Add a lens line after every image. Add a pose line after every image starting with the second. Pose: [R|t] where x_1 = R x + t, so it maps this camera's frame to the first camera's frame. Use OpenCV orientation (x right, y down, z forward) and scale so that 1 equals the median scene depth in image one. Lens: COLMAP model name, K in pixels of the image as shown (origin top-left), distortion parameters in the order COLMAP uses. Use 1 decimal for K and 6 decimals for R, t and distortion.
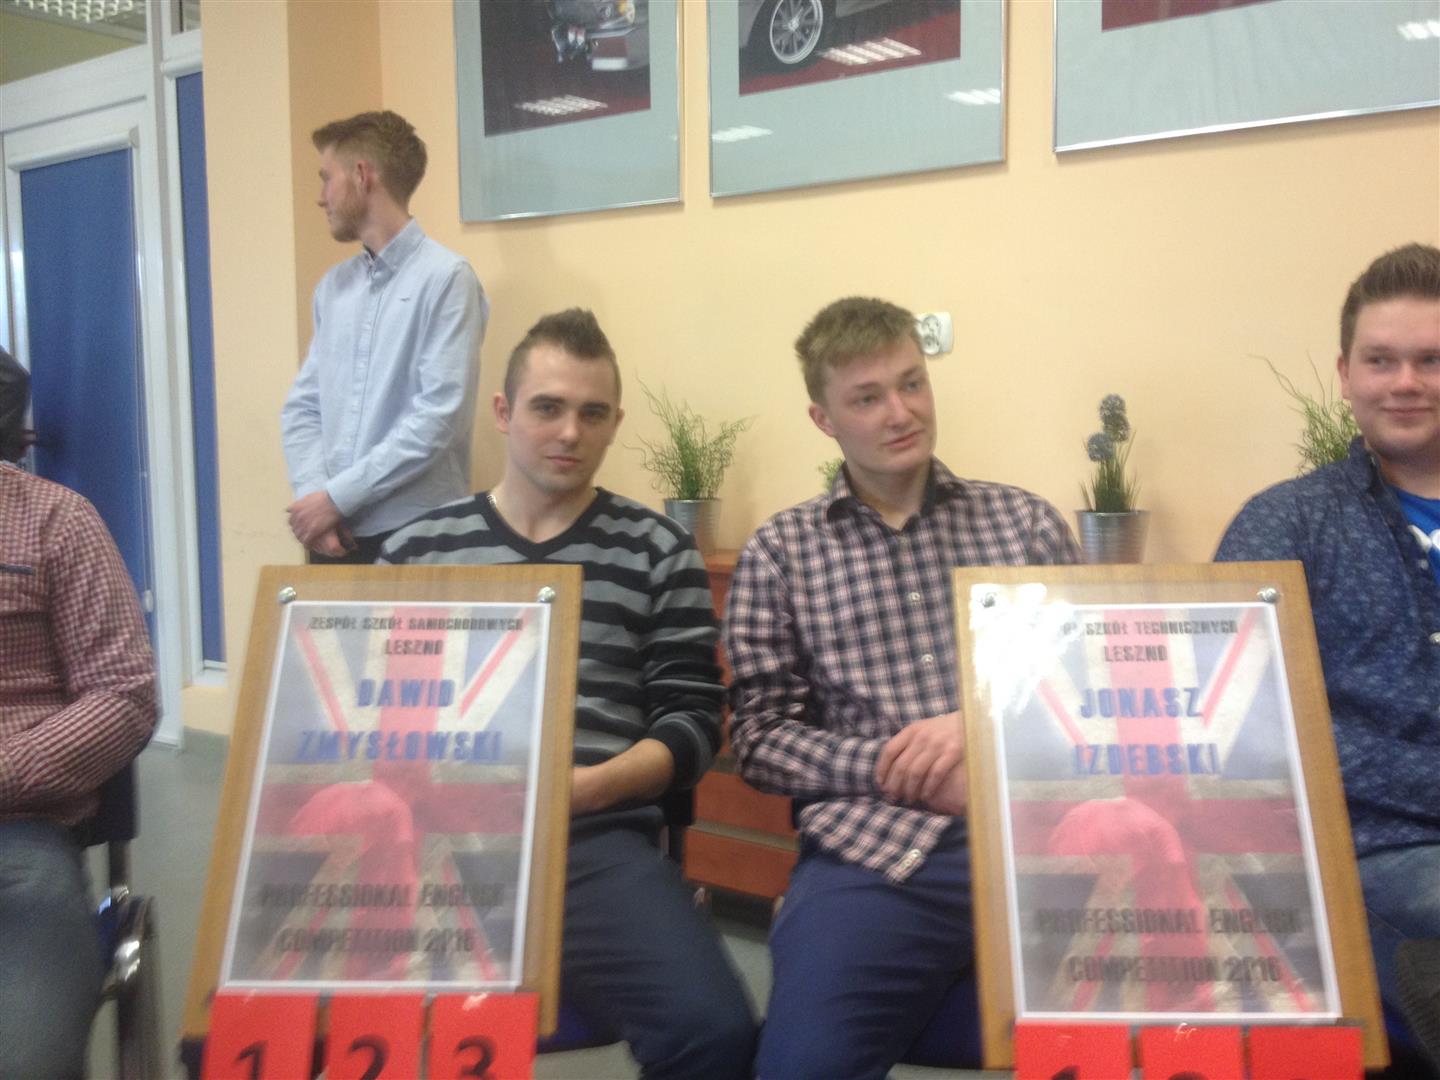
lens RADIAL K [[1351.9, 0, 720.0], [0, 1351.9, 540.0], [0, 0, 1]] dist [0.095363, -0.213690]
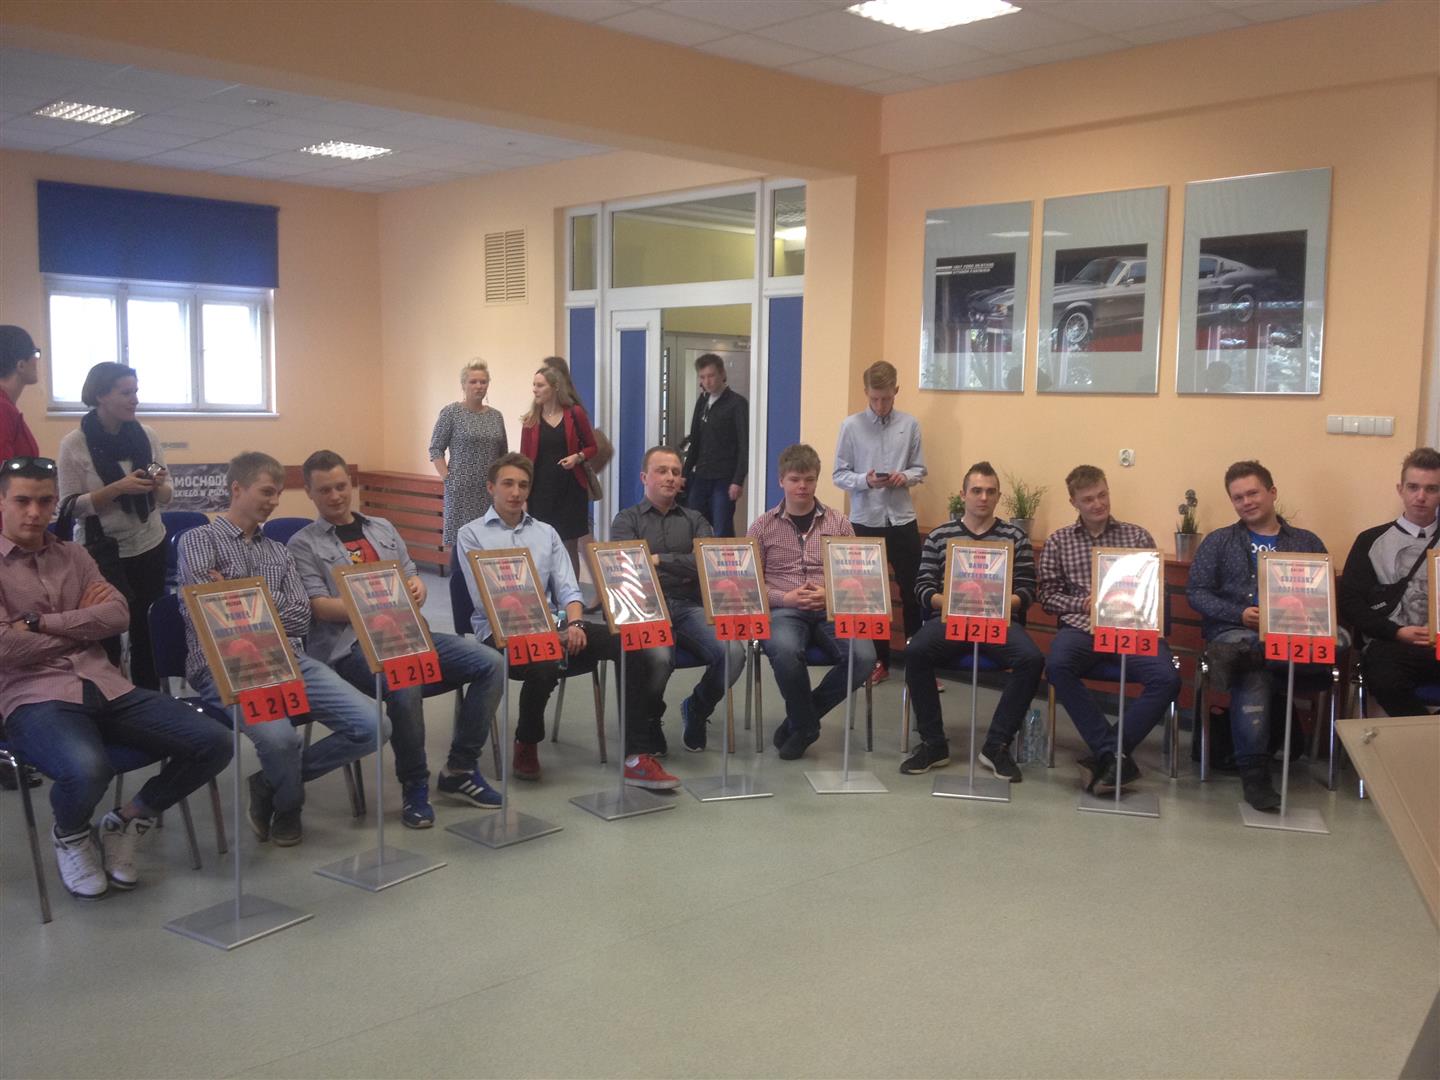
lens RADIAL K [[1351.9, 0, 720.0], [0, 1351.9, 540.0], [0, 0, 1]] dist [0.095363, -0.213690]
pose [[0.977979, 0.049210, -0.202817, -0.090173], [-0.046976, 0.998771, 0.015819, -0.010524], [0.203346, -0.005943, 0.979089, -2.422462]]
